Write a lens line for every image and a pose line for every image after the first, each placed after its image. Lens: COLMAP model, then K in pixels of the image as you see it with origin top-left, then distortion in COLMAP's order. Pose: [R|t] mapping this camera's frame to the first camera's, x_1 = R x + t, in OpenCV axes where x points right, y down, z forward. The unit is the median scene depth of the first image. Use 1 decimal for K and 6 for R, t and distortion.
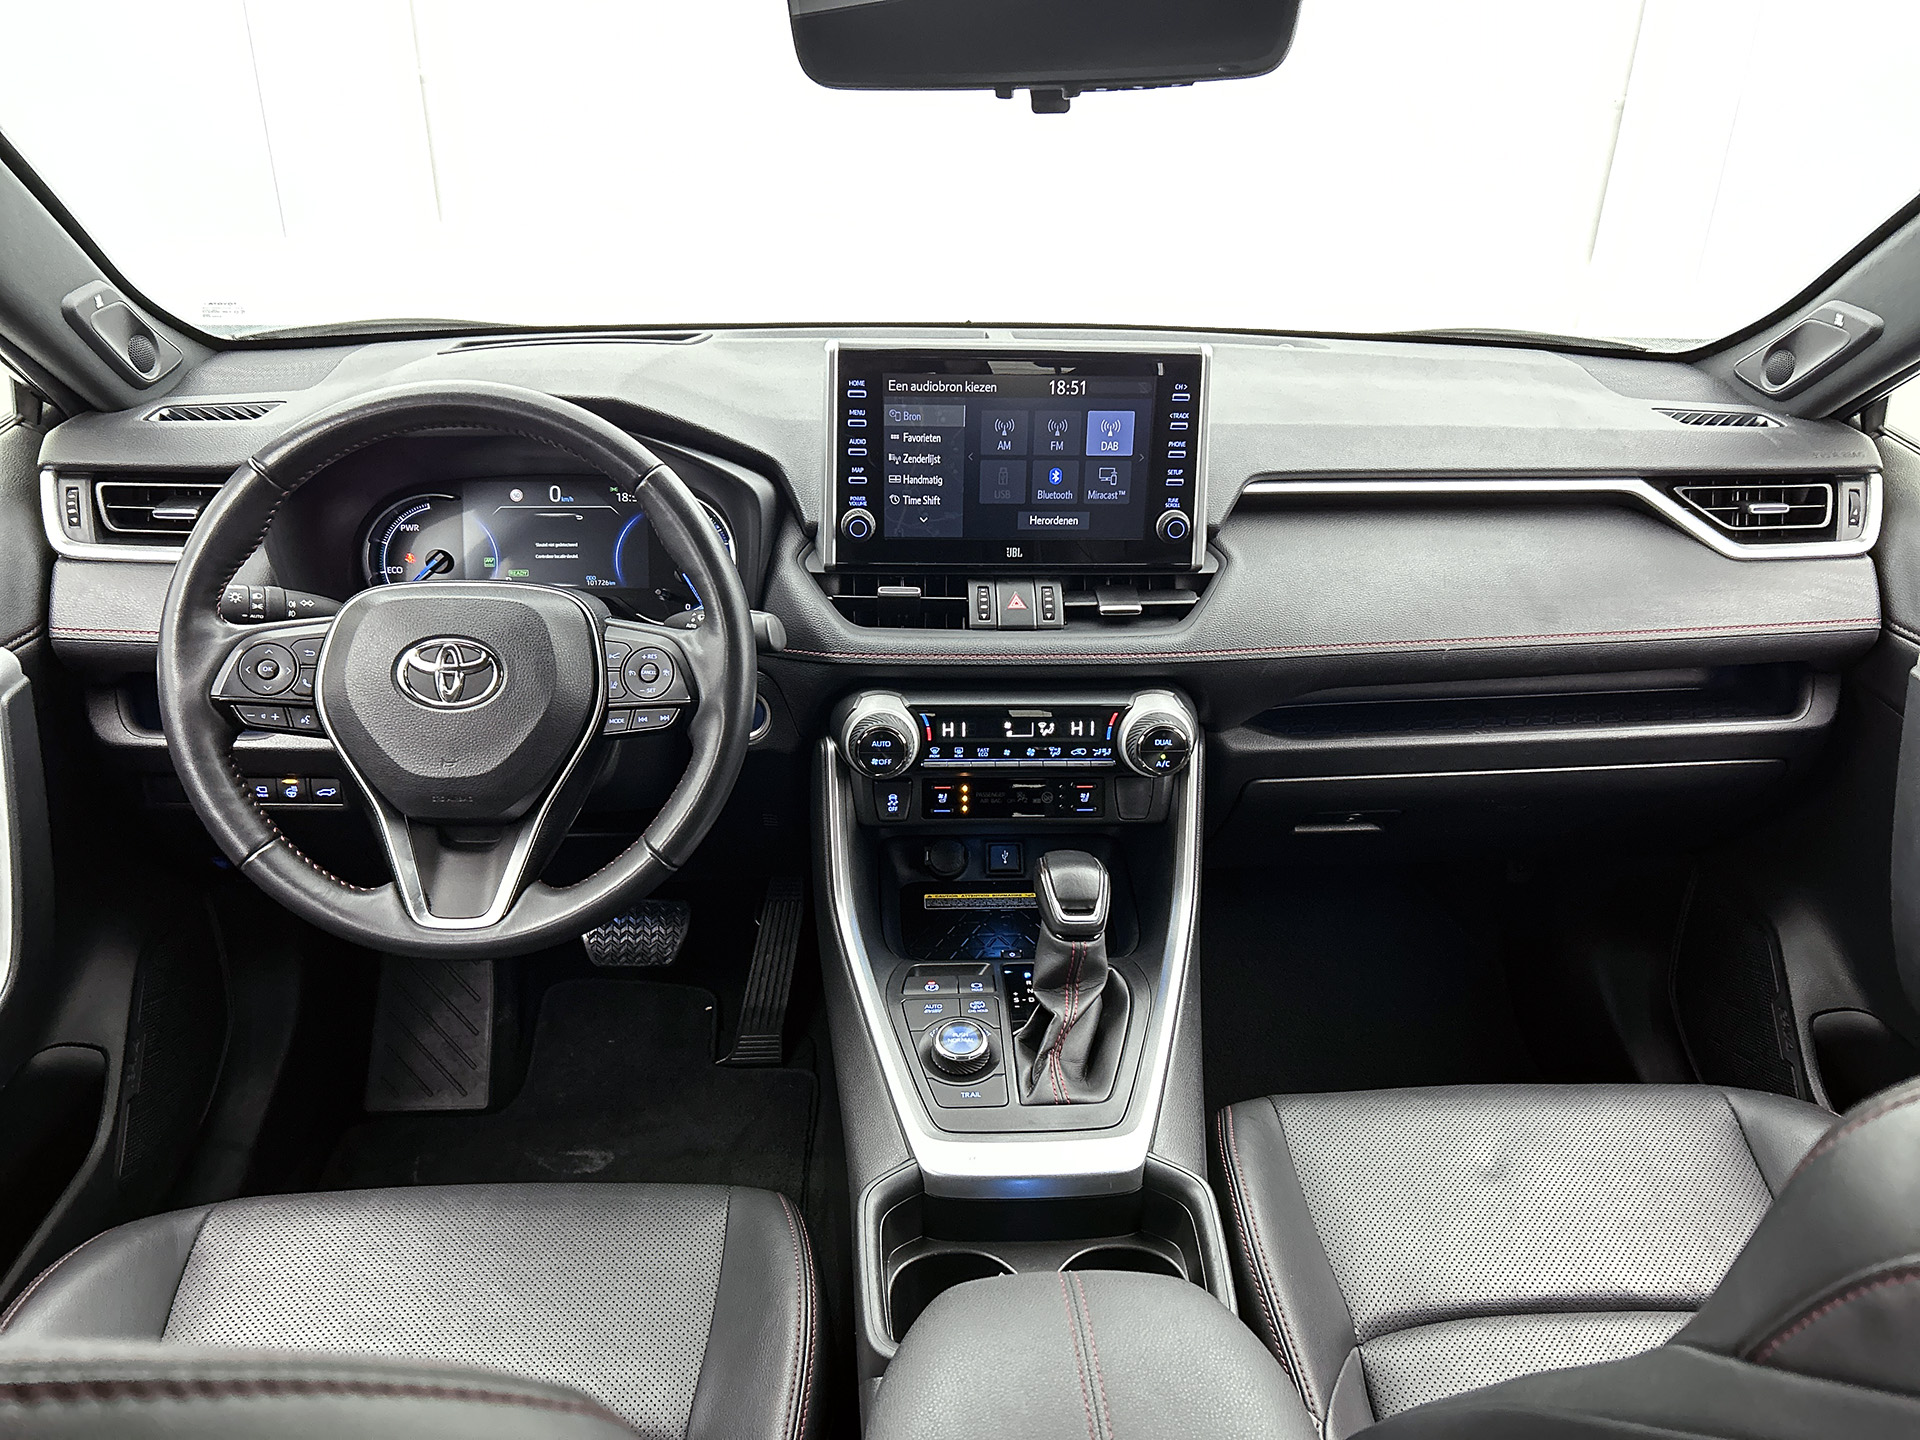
lens RADIAL K [[1458.5, 0, 973.6], [0, 1458.5, 735.7], [0, 0, 1]] dist [0.062531, -0.089616]
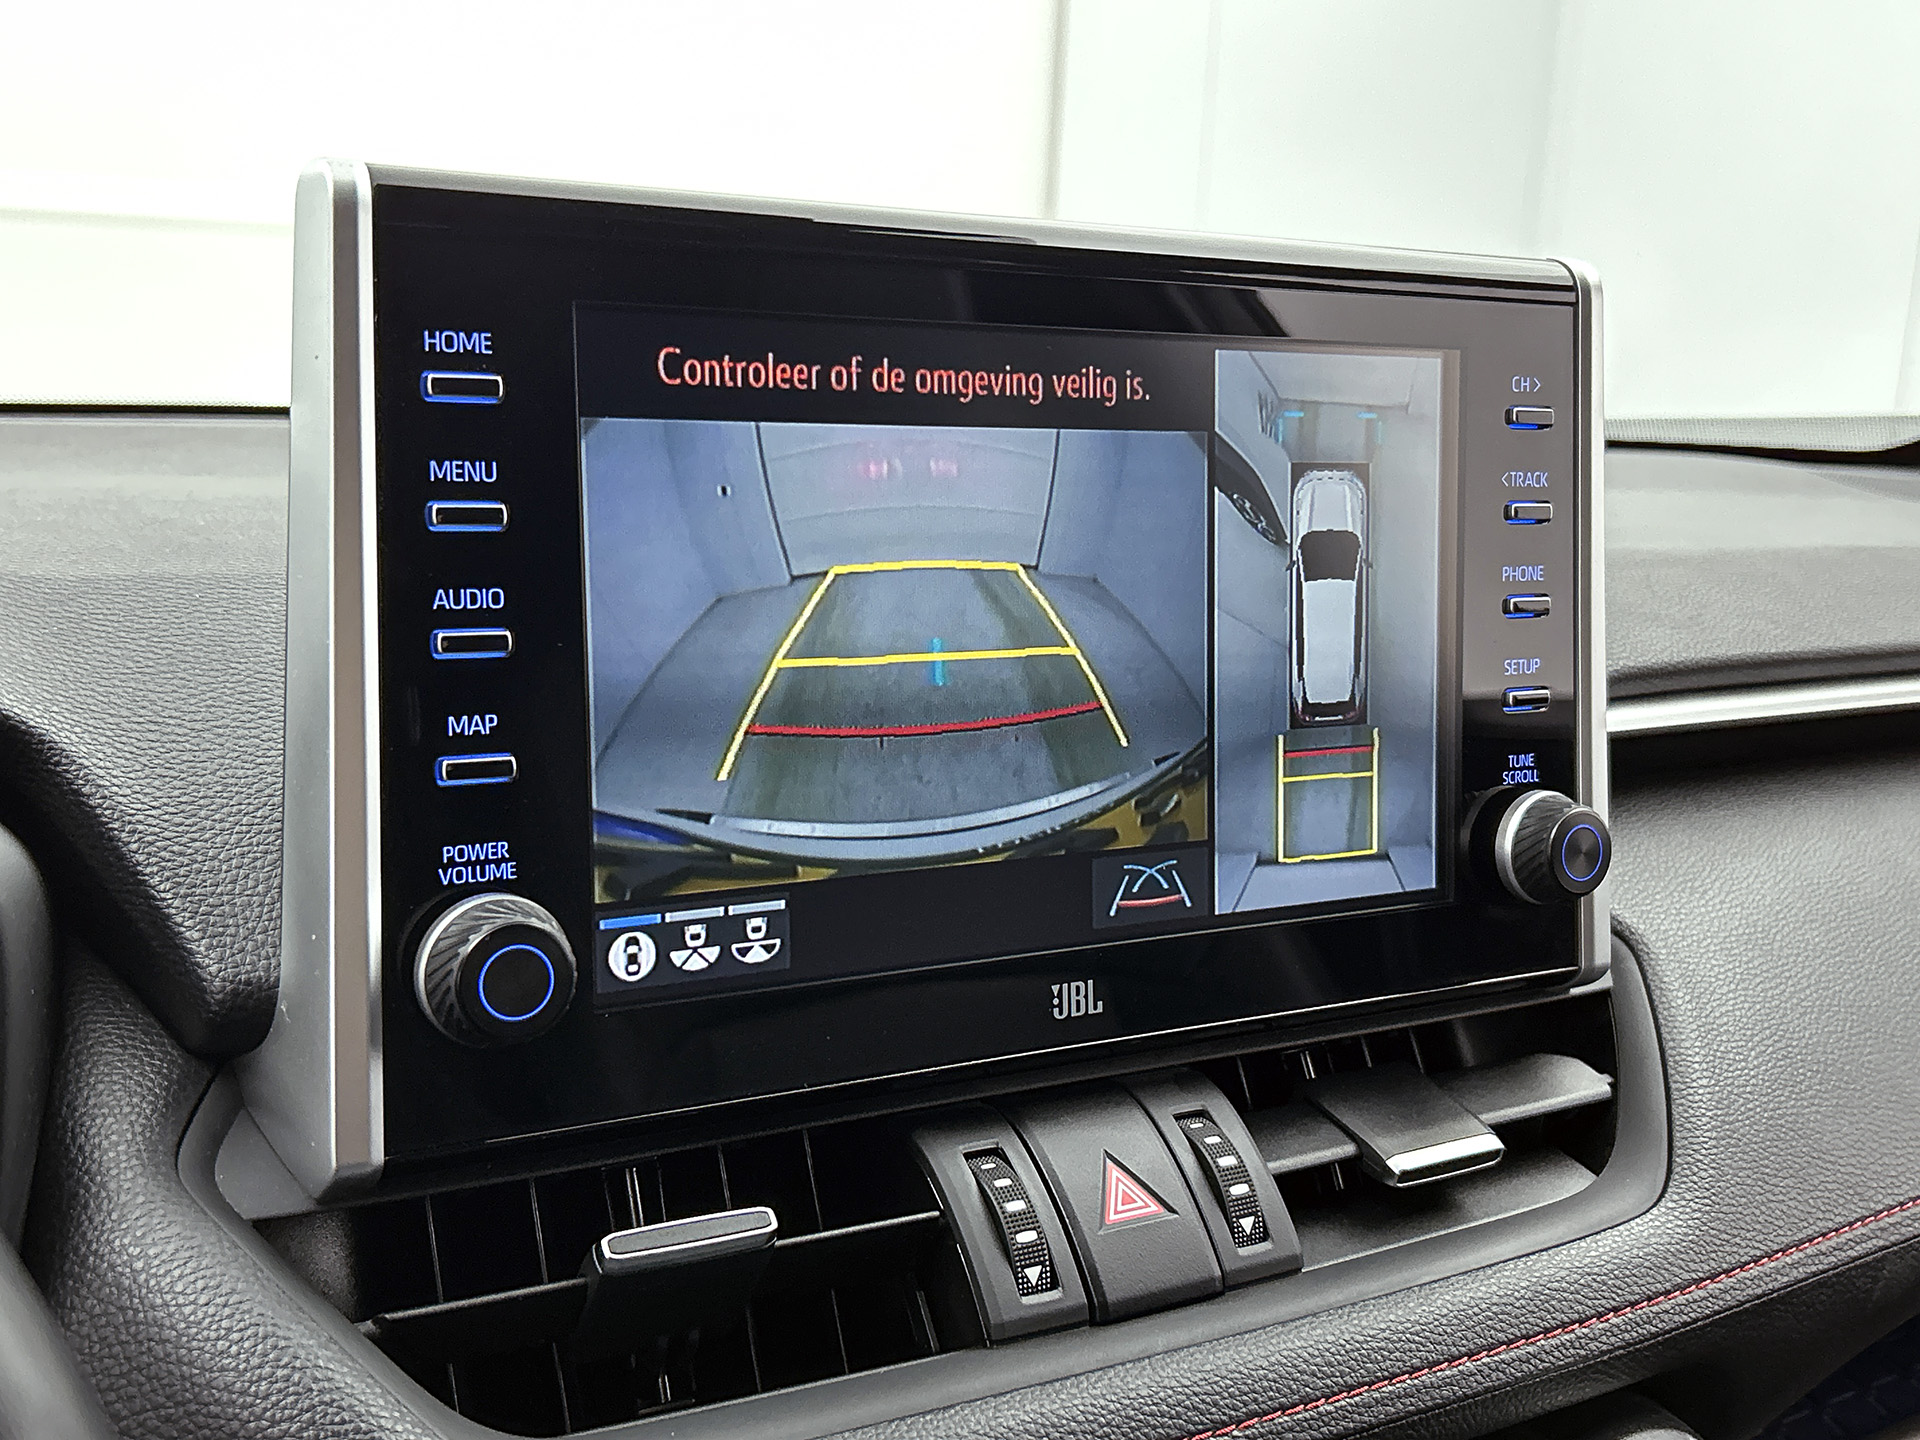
lens RADIAL K [[1987.1, 0, 964.6], [0, 1987.1, 711.8], [0, 0, 1]] dist [0.032934, 0.000000]
pose [[0.894976, -0.066024, 0.441202, -0.144494], [0.175606, 0.961282, -0.212365, -0.105095], [-0.410099, 0.267540, 0.871918, 0.697394]]
